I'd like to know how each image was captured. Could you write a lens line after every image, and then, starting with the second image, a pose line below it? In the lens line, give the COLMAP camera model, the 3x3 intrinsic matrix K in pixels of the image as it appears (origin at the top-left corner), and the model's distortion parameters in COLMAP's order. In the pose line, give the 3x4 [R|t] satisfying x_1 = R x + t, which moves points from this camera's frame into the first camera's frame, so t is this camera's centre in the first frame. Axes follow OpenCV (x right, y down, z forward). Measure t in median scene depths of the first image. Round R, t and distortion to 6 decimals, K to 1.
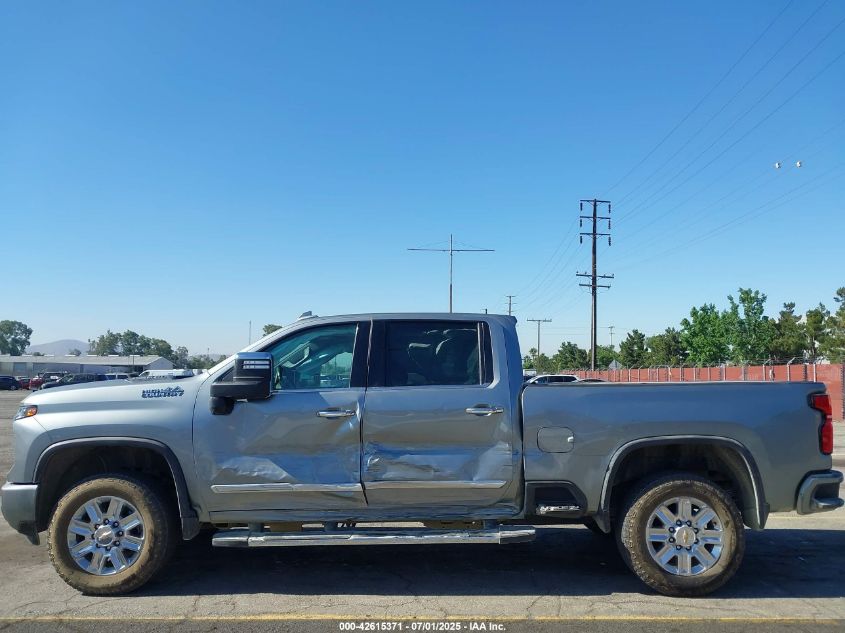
lens RADIAL K [[660.3, 0, 429.0], [0, 660.3, 320.0], [0, 0, 1]] dist [0.014930, -0.014194]
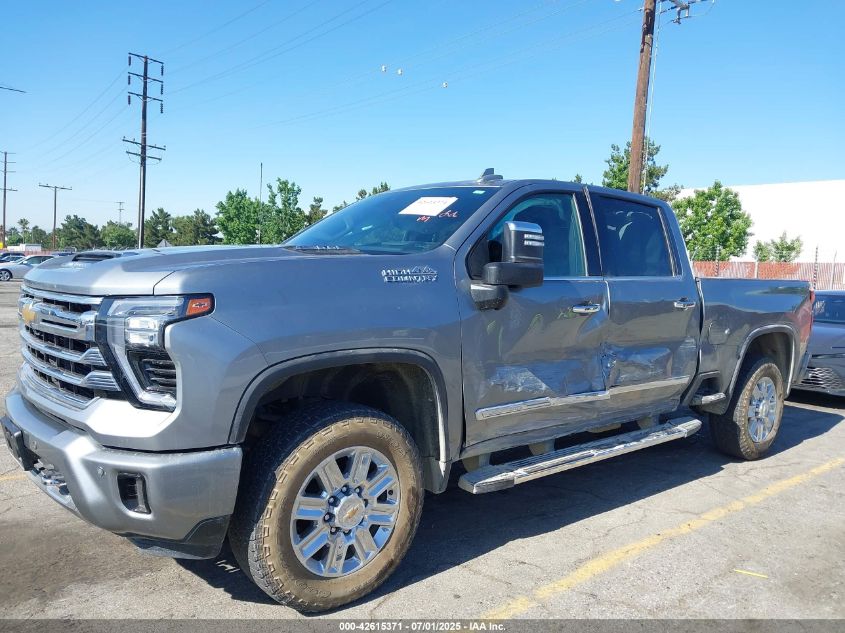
lens RADIAL K [[666.6, 0, 434.1], [0, 666.6, 314.7], [0, 0, 1]] dist [0.017134, -0.040623]
pose [[0.747773, -0.011527, 0.663855, -0.798489], [-0.099598, 0.986588, 0.129319, 0.062932], [-0.656442, -0.162820, 0.736596, 0.516955]]
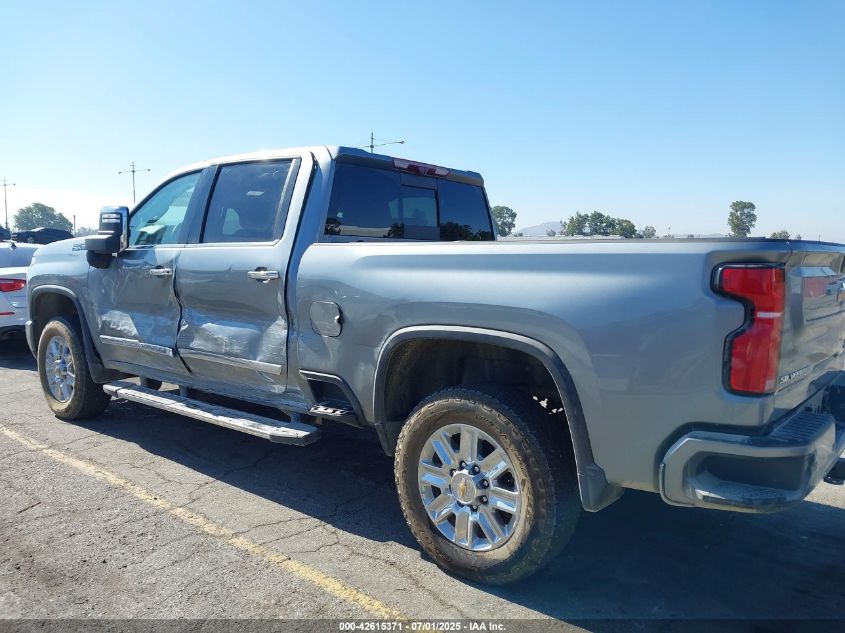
lens RADIAL K [[666.6, 0, 434.1], [0, 666.6, 314.7], [0, 0, 1]] dist [0.017134, -0.040623]
pose [[0.773798, 0.069829, -0.629572, 0.710448], [0.038145, 0.986964, 0.156353, 0.070199], [0.632283, -0.145000, 0.761047, 0.517889]]
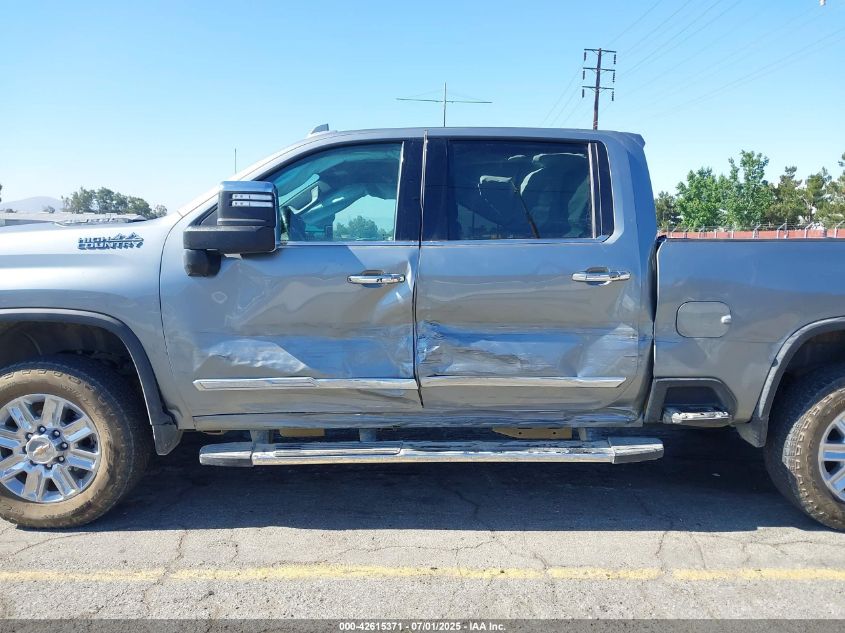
lens RADIAL K [[660.3, 0, 429.0], [0, 660.3, 320.0], [0, 0, 1]] dist [0.014930, -0.014194]
pose [[0.999654, 0.009118, 0.024678, -0.102017], [-0.013969, 0.978833, 0.204185, 0.046557], [-0.022294, -0.204459, 0.978621, 0.334306]]
